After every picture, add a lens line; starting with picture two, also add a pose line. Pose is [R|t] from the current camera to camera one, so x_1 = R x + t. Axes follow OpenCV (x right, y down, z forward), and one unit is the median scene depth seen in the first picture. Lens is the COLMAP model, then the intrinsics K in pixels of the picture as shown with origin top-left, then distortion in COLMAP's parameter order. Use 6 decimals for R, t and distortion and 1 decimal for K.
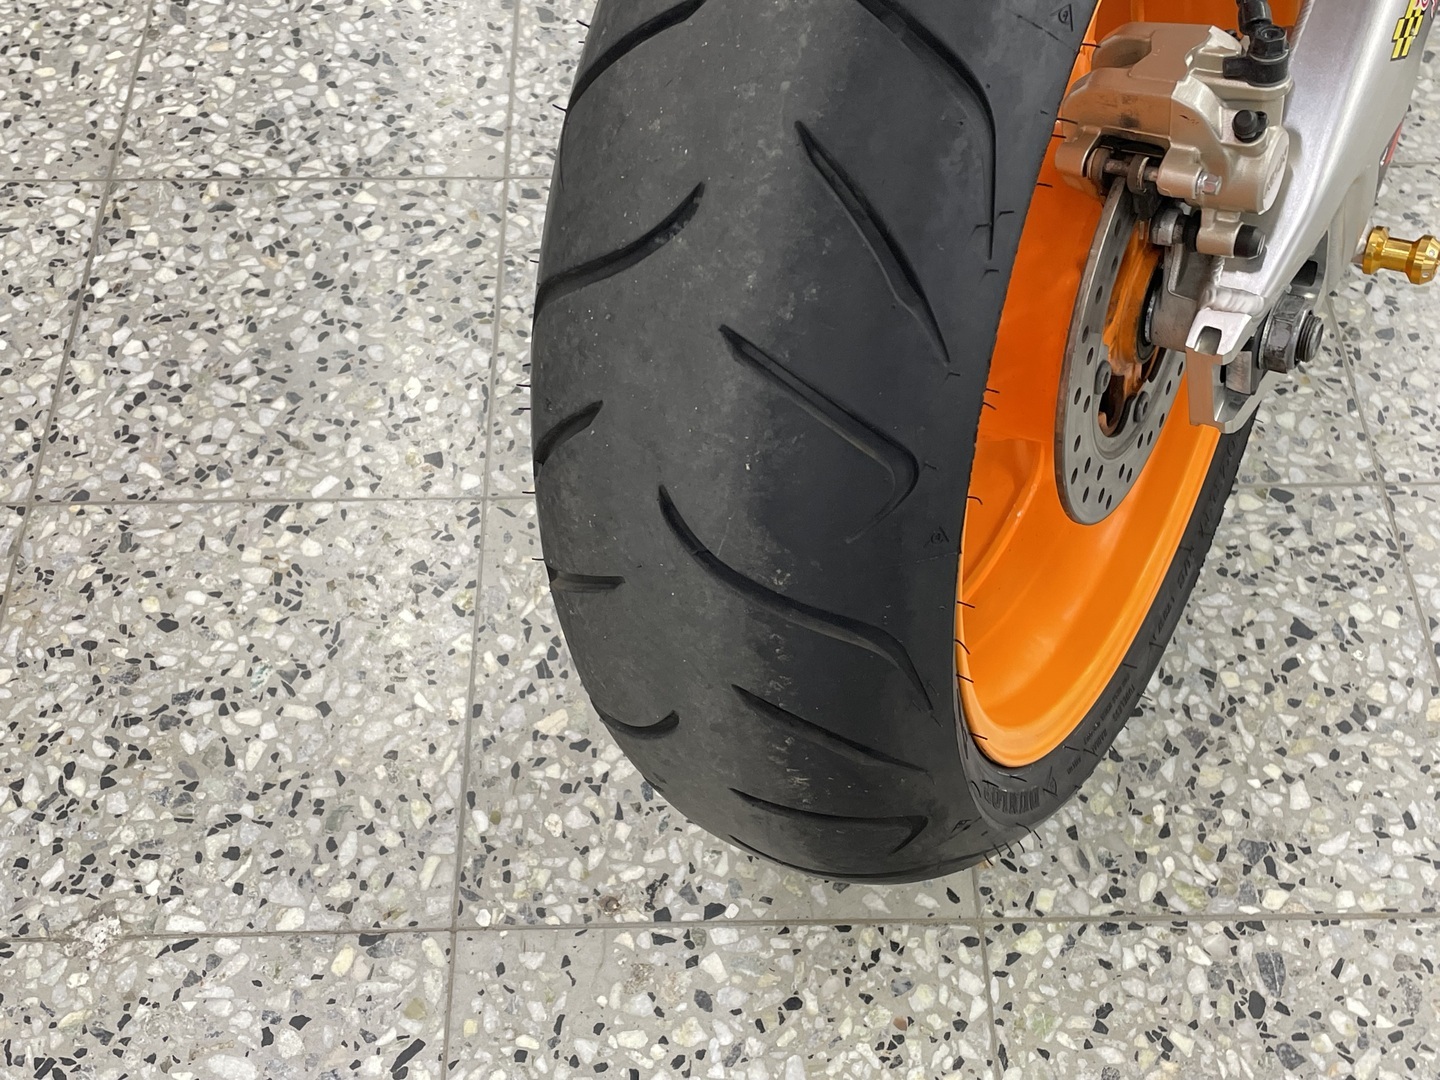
lens RADIAL K [[1707.5, 0, 713.9], [0, 1707.5, 508.0], [0, 0, 1]] dist [0.063021, 0.000000]
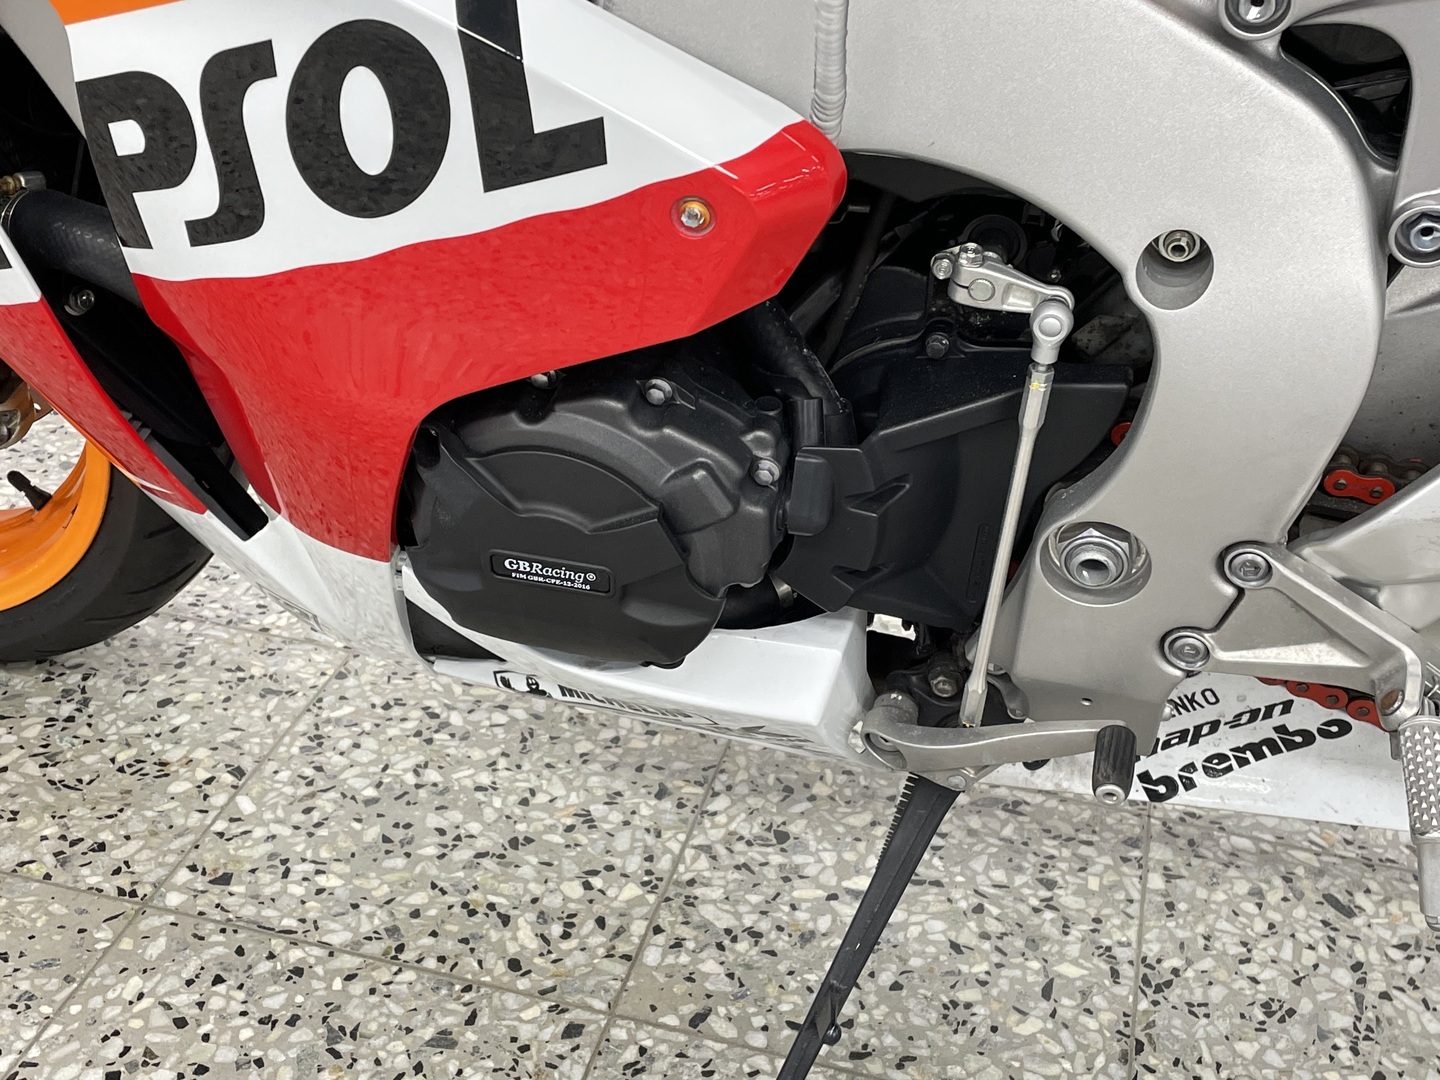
lens RADIAL K [[1807.9, 0, 731.0], [0, 1807.9, 561.0], [0, 0, 1]] dist [0.076077, 0.000000]
pose [[-0.263279, 0.470978, -0.841941, 0.538061], [-0.833081, 0.329096, 0.444603, -0.788458], [0.486477, 0.818459, 0.305719, 0.723247]]
